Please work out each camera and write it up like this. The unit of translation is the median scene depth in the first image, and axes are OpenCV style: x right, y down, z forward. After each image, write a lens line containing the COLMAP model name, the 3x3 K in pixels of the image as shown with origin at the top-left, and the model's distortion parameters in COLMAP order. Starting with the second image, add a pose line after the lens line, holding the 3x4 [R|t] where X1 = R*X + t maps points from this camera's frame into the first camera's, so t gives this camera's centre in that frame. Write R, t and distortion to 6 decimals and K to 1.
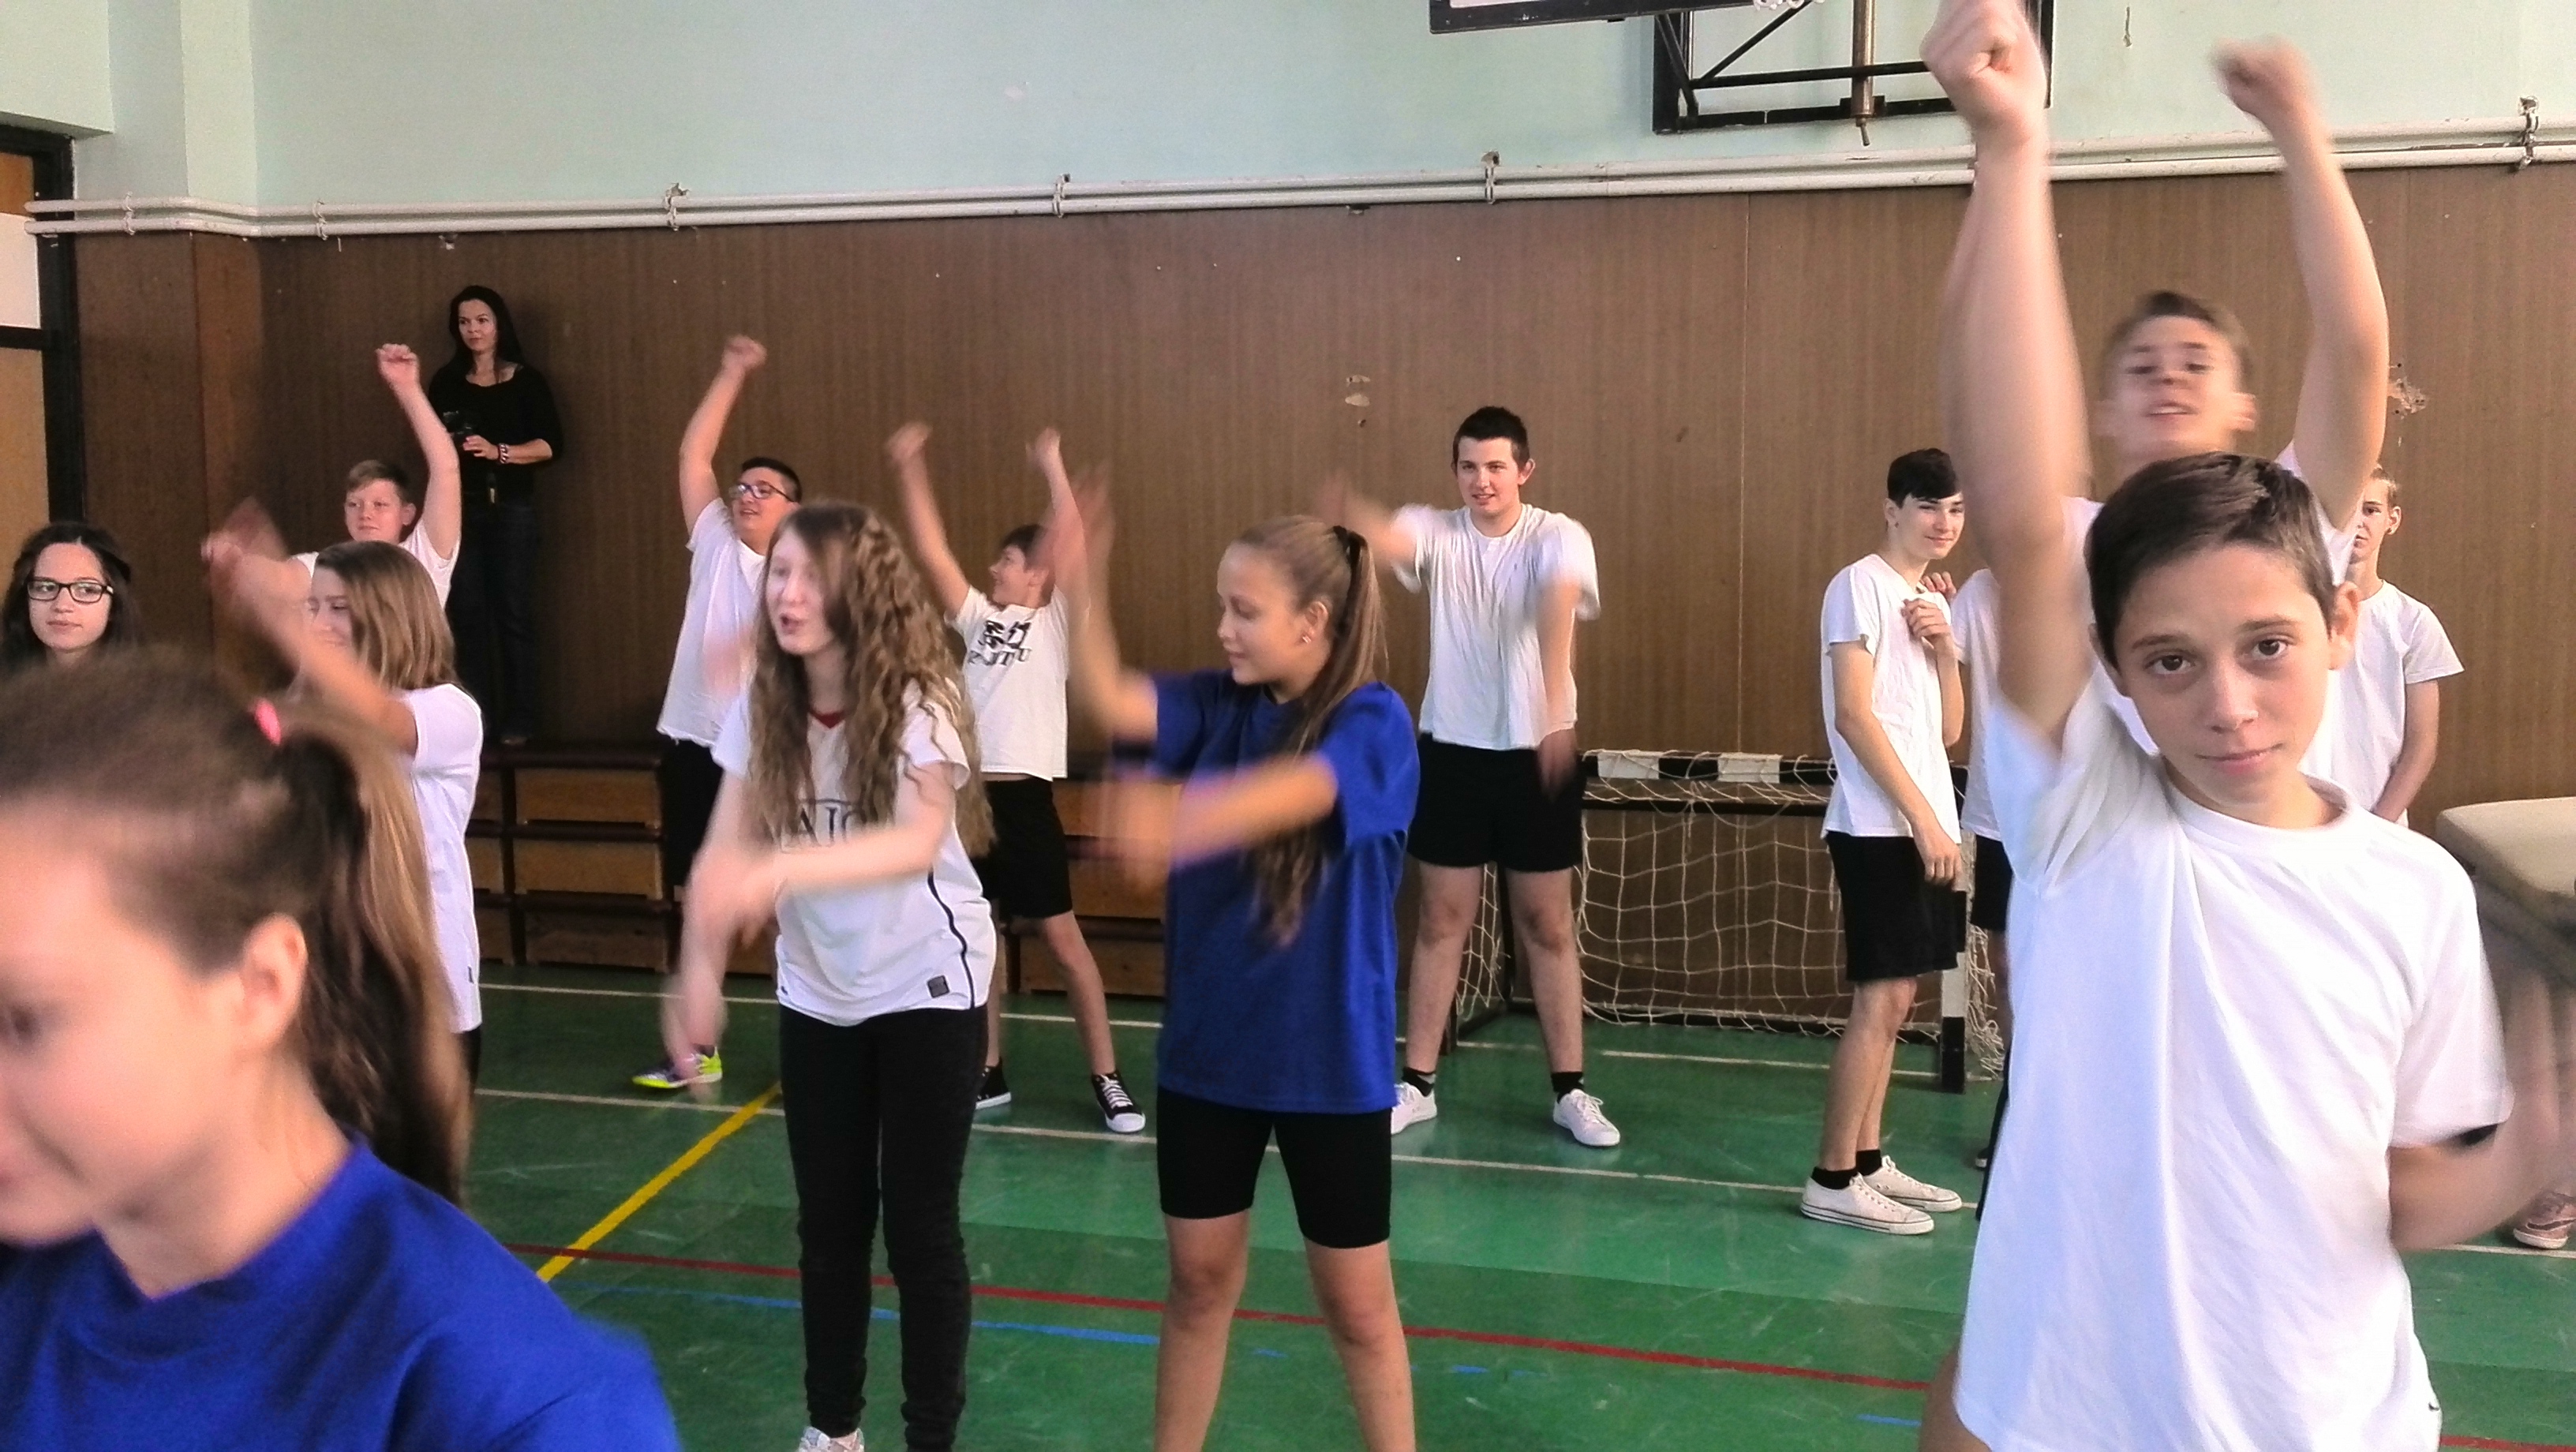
lens RADIAL K [[2434.1, 0, 1280.3], [0, 2434.1, 716.1], [0, 0, 1]] dist [0.154307, -0.264731]
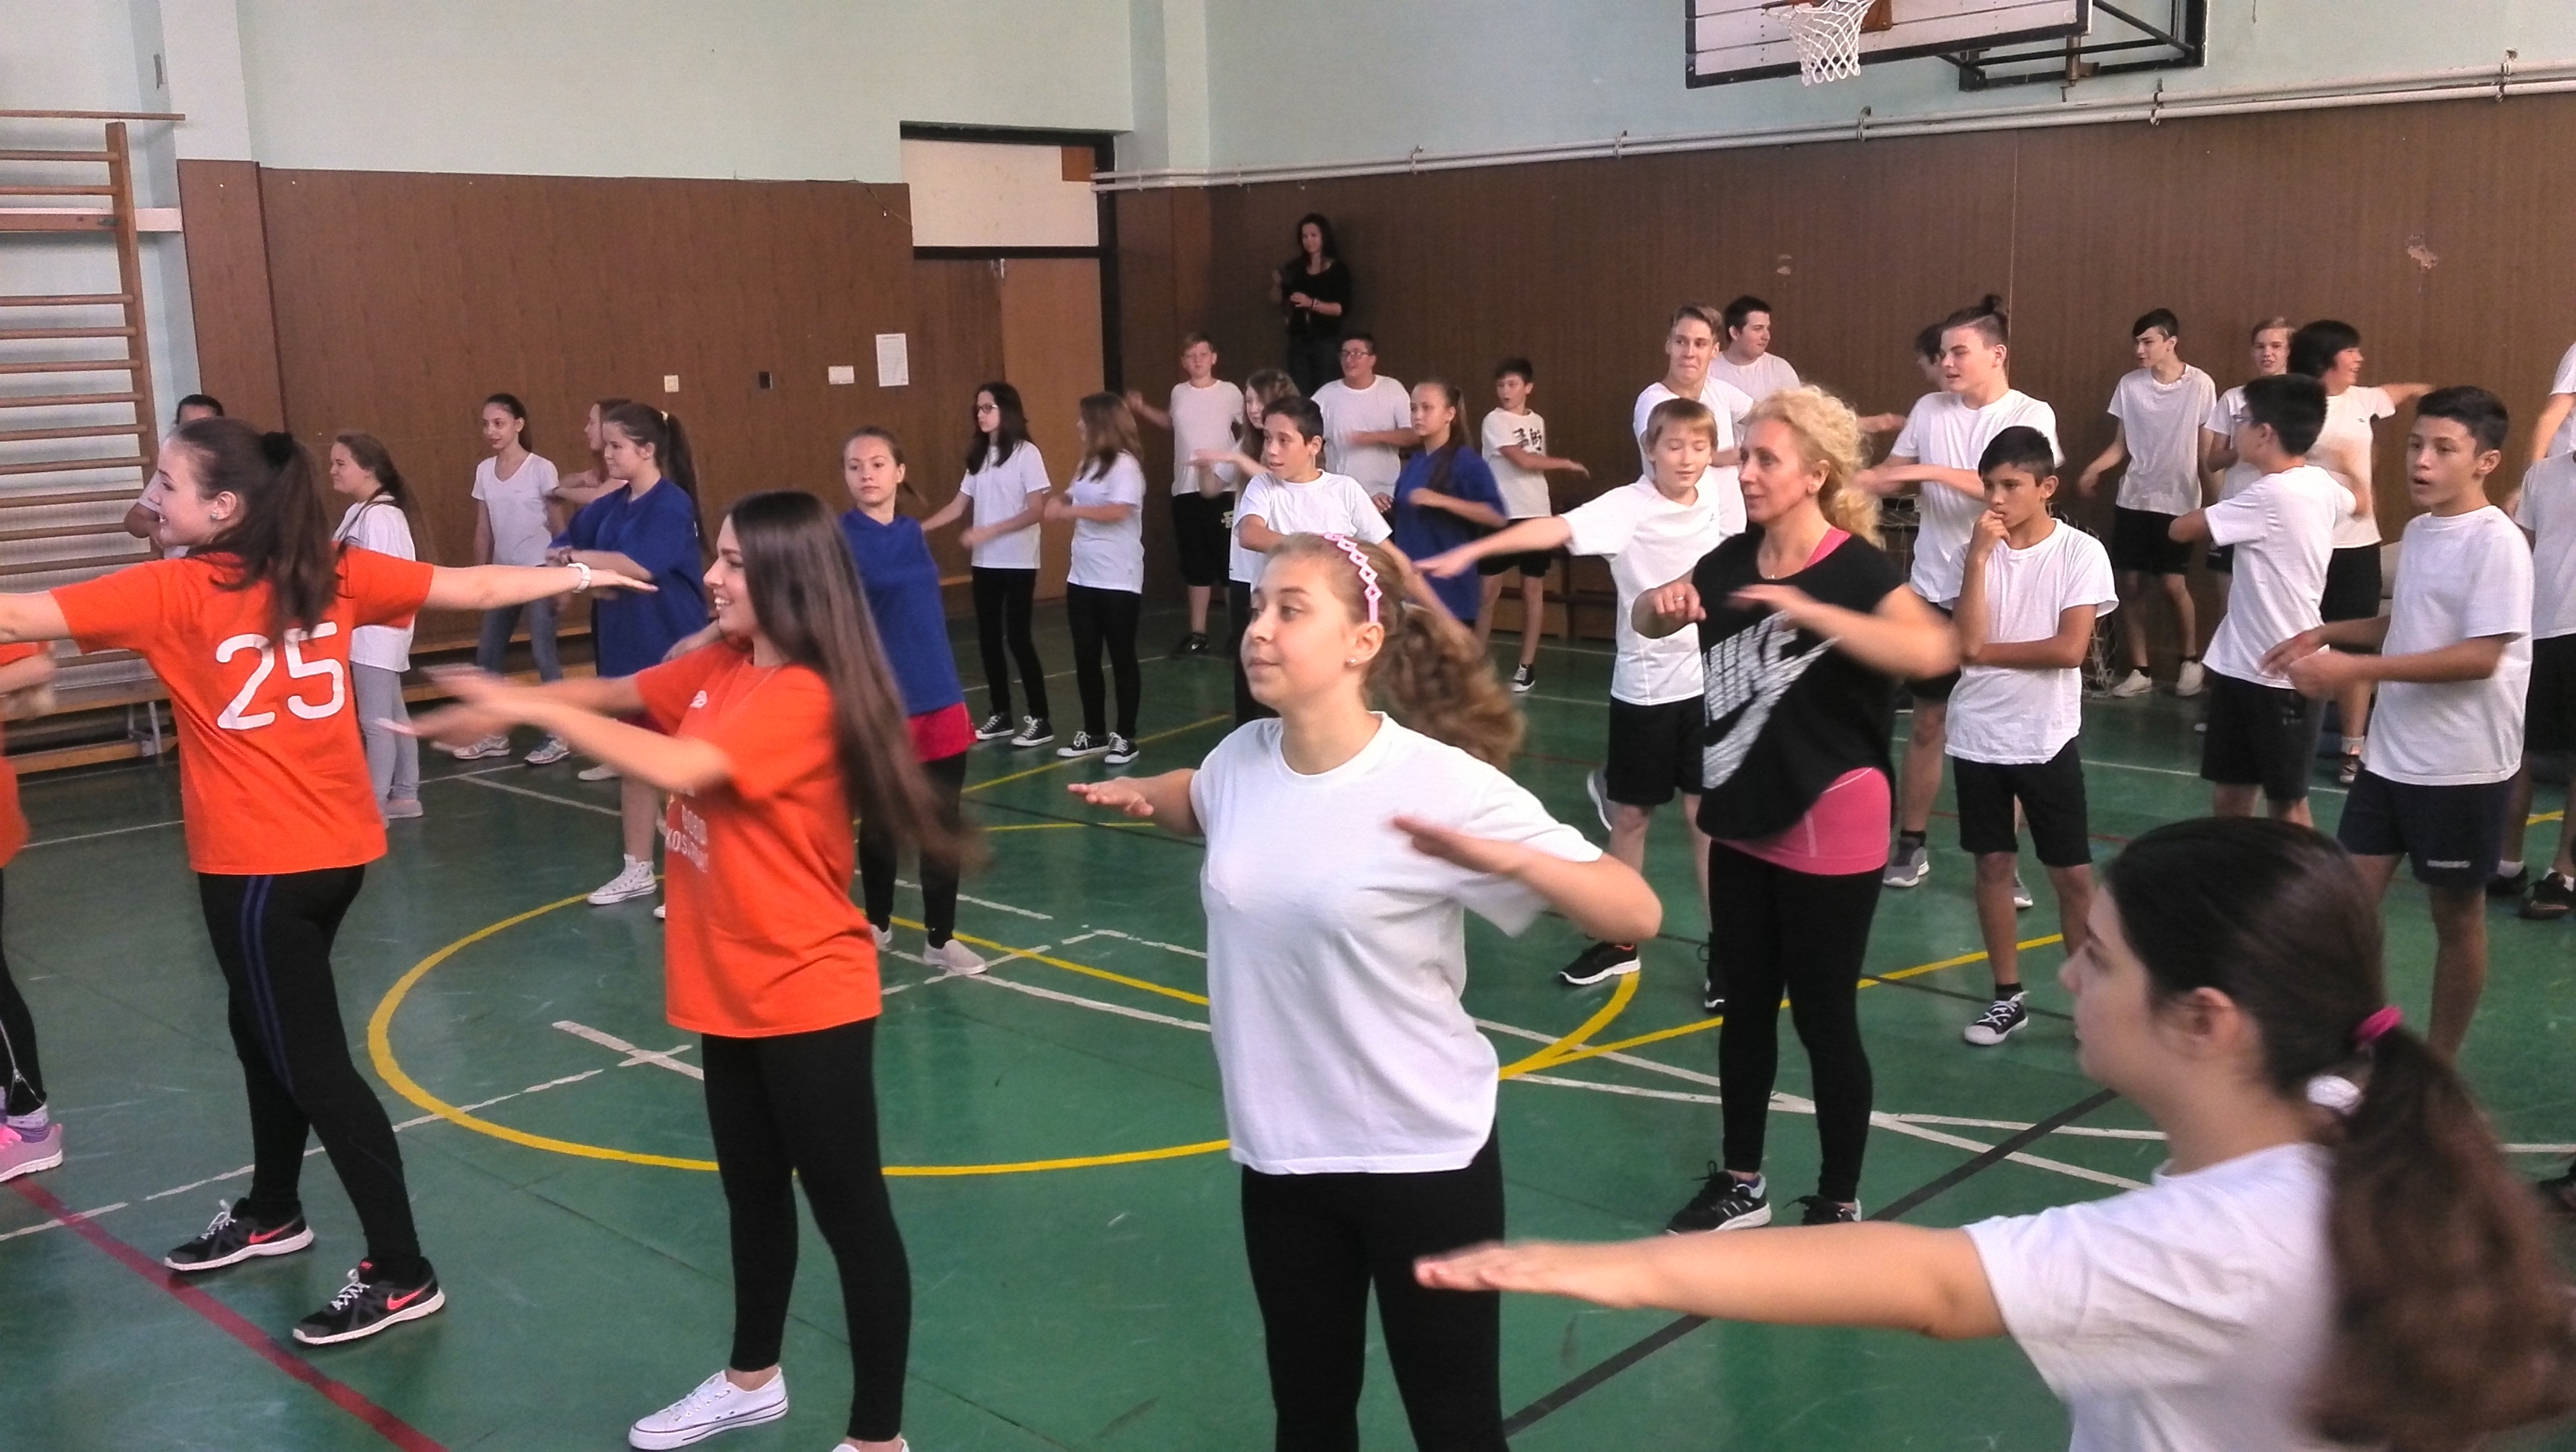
lens RADIAL K [[2434.1, 0, 1280.3], [0, 2434.1, 716.1], [0, 0, 1]] dist [0.154307, -0.264731]
pose [[0.888218, 0.057369, -0.455826, 0.441499], [-0.015704, 0.995384, 0.094675, 0.010371], [0.459153, -0.076934, 0.885019, -0.522698]]
